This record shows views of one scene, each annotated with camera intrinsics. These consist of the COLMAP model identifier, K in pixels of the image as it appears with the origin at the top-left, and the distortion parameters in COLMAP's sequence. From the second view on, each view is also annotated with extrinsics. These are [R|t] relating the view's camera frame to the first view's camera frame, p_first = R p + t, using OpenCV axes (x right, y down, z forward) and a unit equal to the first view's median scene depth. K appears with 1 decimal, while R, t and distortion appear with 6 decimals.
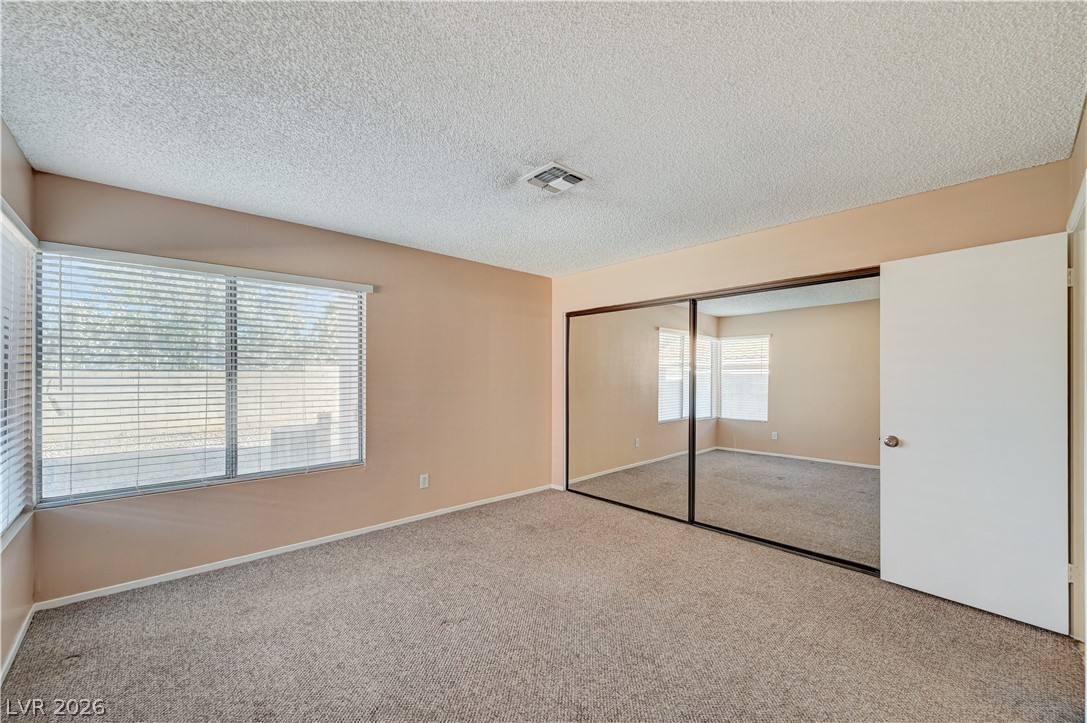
lens RADIAL K [[432.9, 0, 548.6], [0, 432.9, 371.0], [0, 0, 1]] dist [-0.004965, 0.000727]
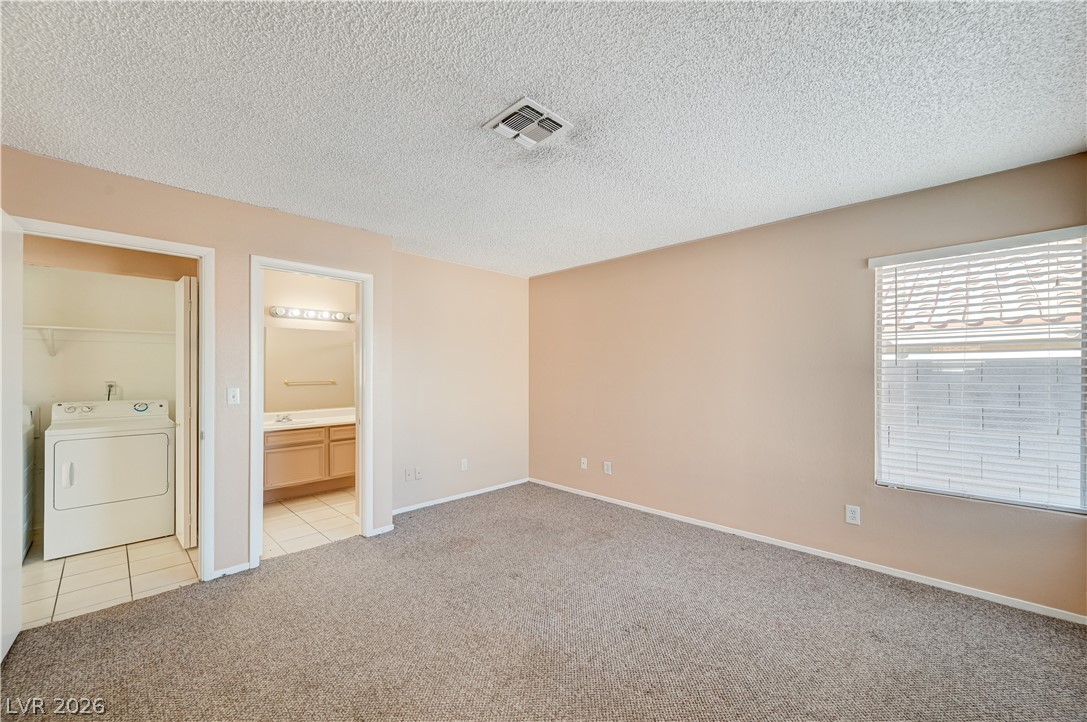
lens RADIAL K [[432.9, 0, 549.4], [0, 432.9, 367.8], [0, 0, 1]] dist [-0.004965, 0.000727]
pose [[-0.998794, 0.002341, -0.049035, 0.009333], [0.003234, 0.999830, -0.018151, 0.012797], [0.048984, -0.018288, -0.998632, 1.460270]]
